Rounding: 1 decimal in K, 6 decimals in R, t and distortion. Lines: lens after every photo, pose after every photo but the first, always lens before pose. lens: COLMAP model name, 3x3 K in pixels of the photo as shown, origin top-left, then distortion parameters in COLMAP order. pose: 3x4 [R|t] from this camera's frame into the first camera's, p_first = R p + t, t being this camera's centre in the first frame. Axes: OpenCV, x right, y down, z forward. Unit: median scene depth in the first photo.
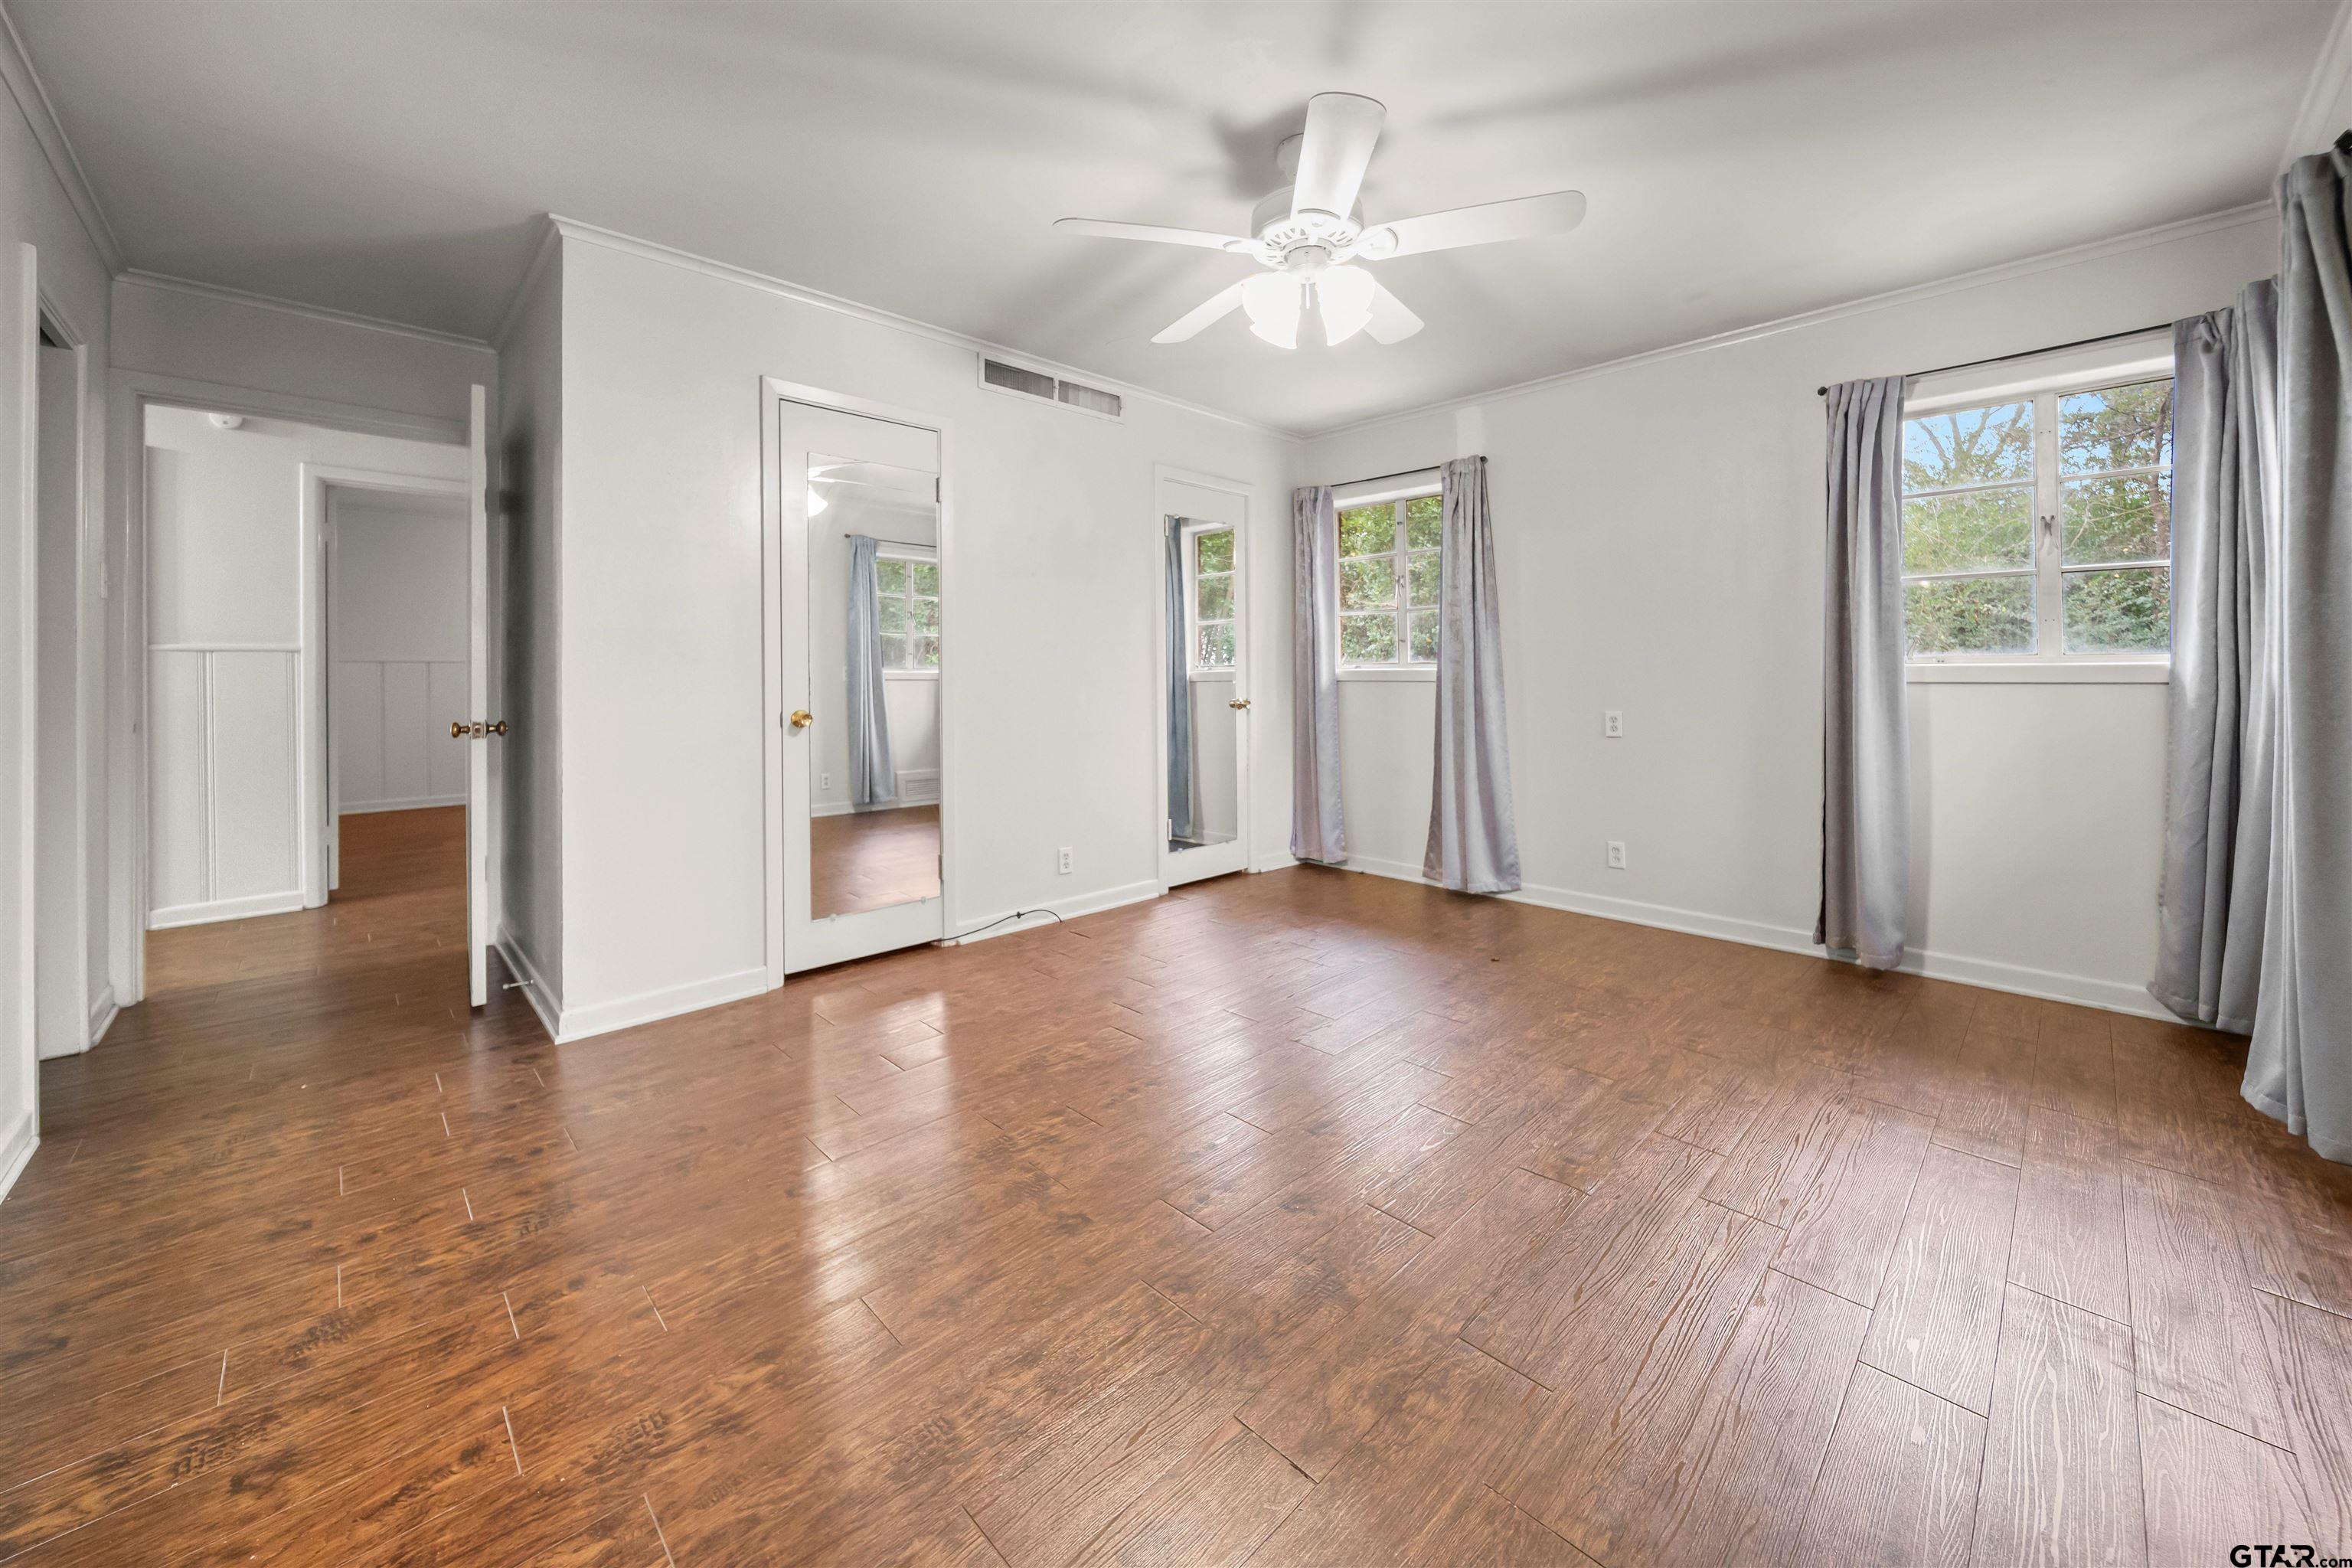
lens RADIAL K [[888.2, 0, 1173.5], [0, 888.2, 658.4], [0, 0, 1]] dist [-0.001103, -0.000117]
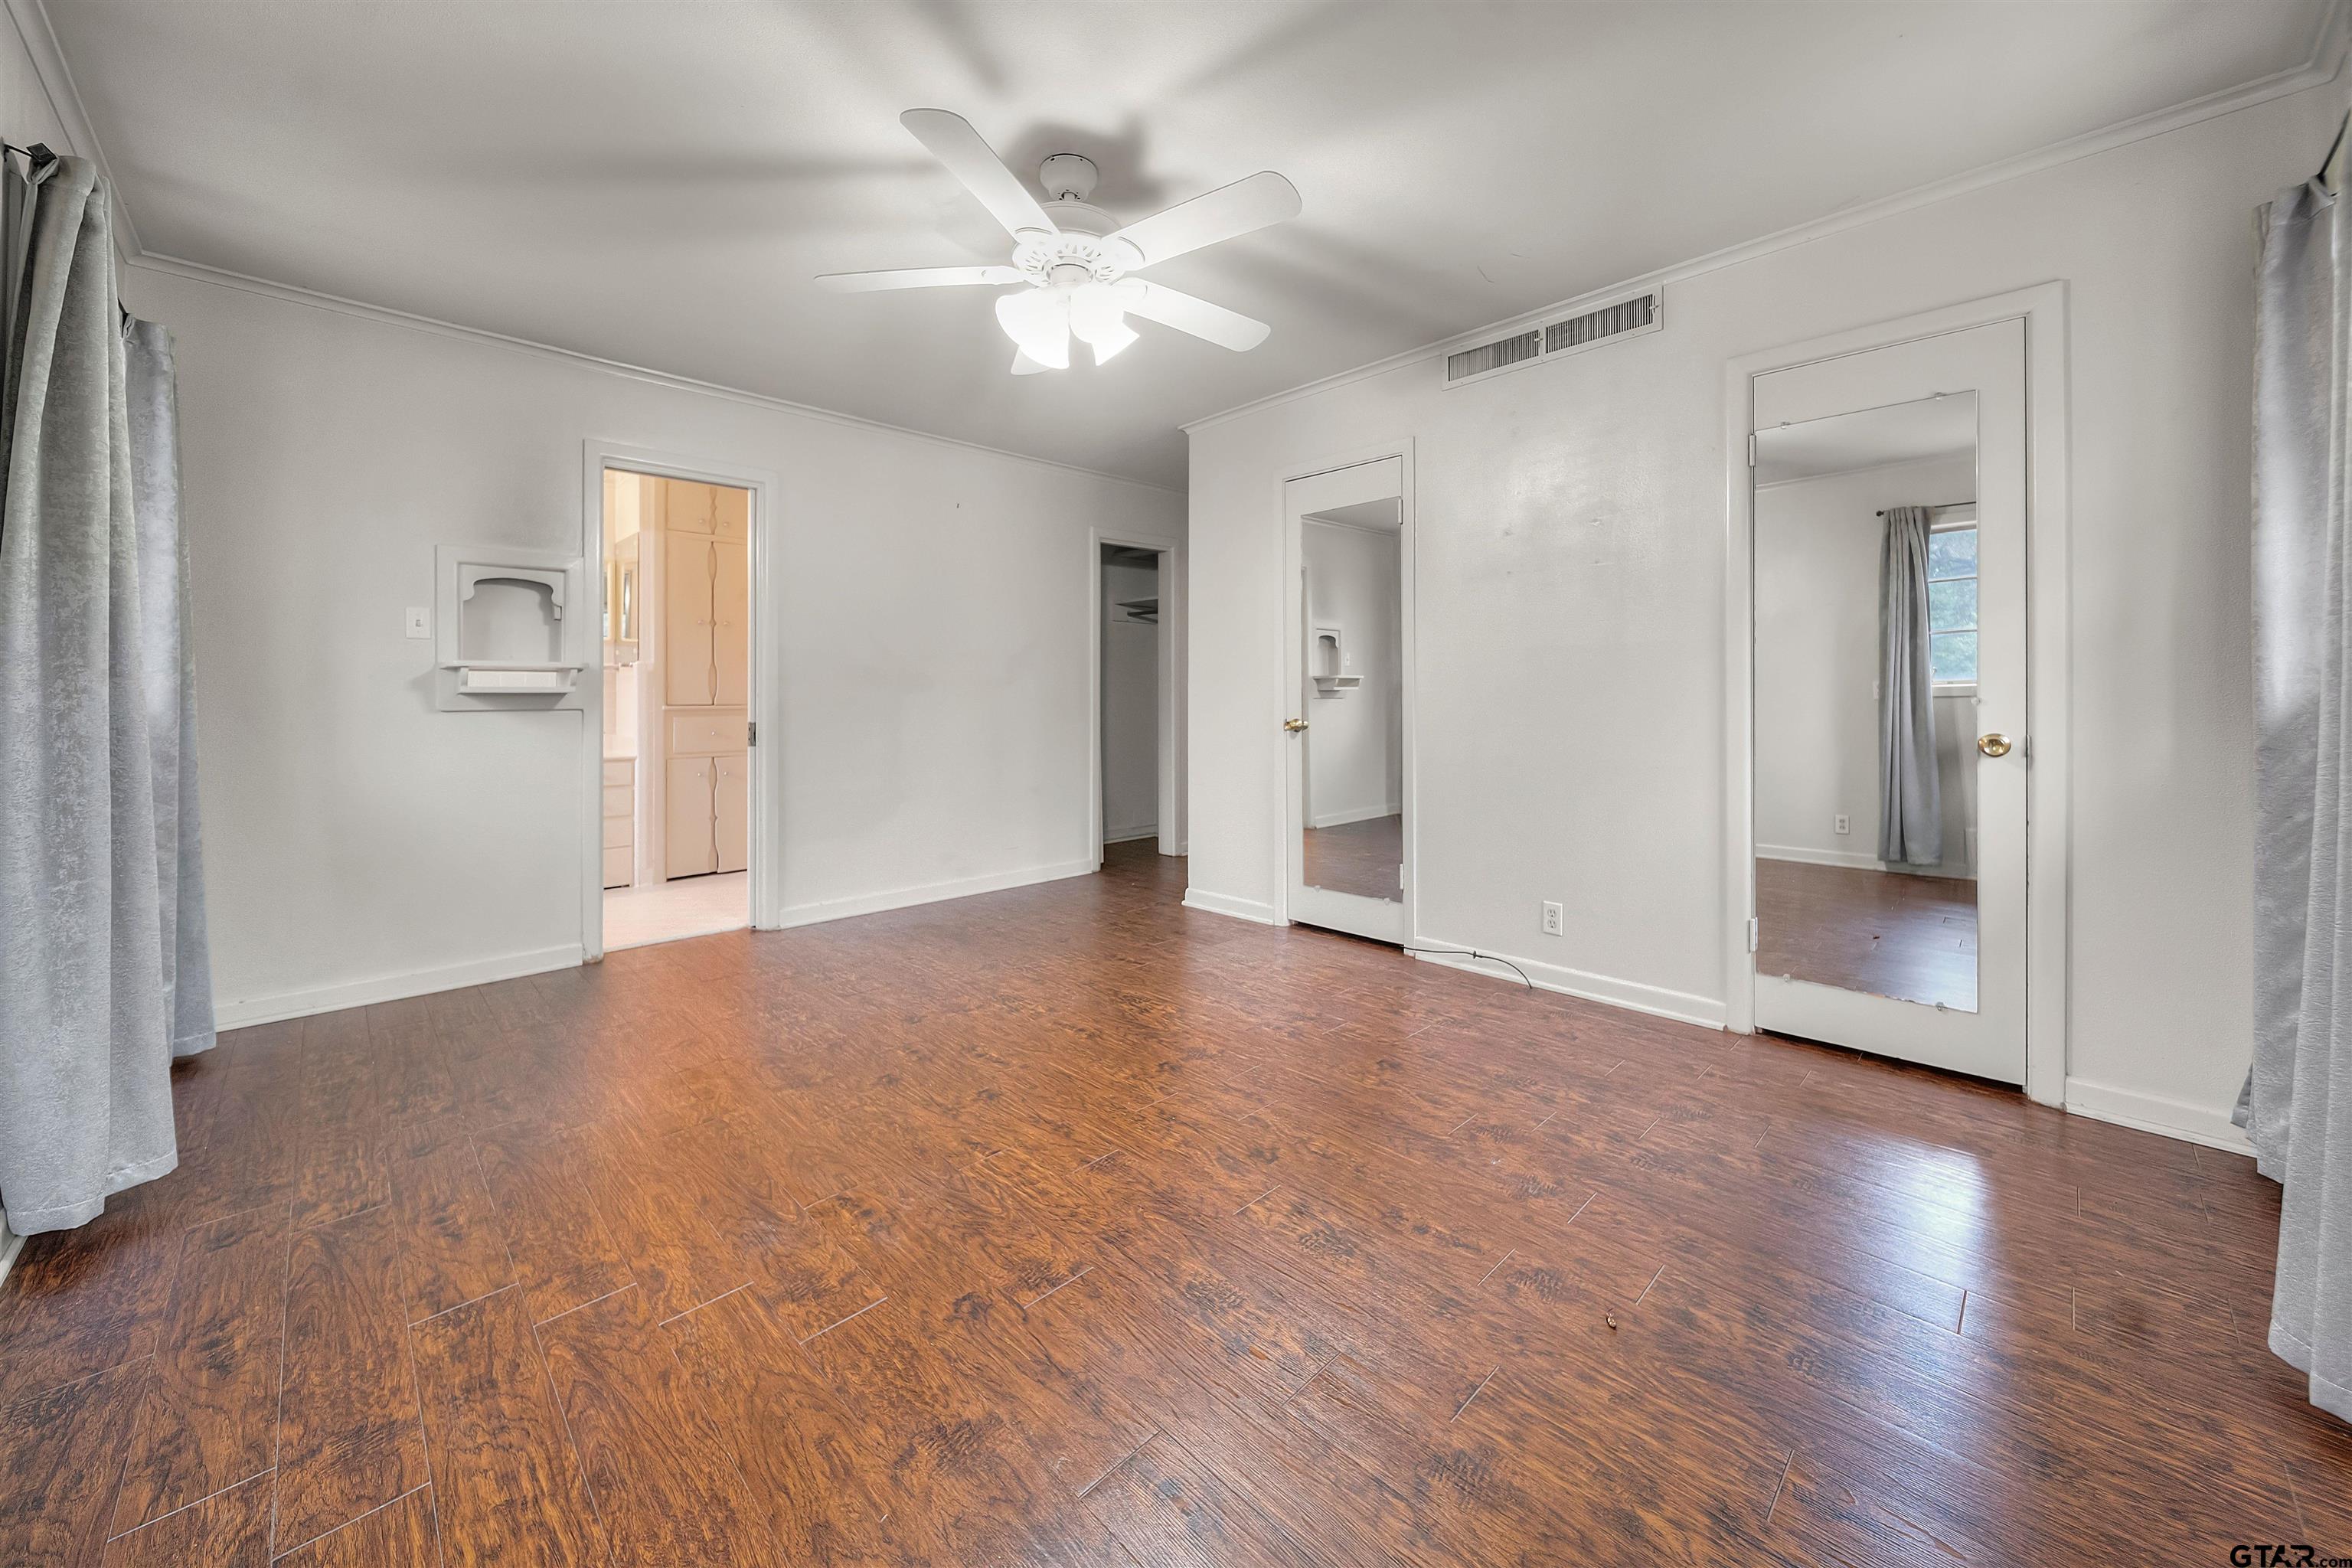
lens RADIAL K [[859.5, 0, 1171.2], [0, 859.5, 695.7], [0, 0, 1]] dist [-0.000136, 0.000006]
pose [[0.011409, -0.000224, -0.999935, 0.623700], [0.019151, 0.999817, -0.000006, 0.016399], [0.999752, -0.019150, 0.011411, 0.611091]]
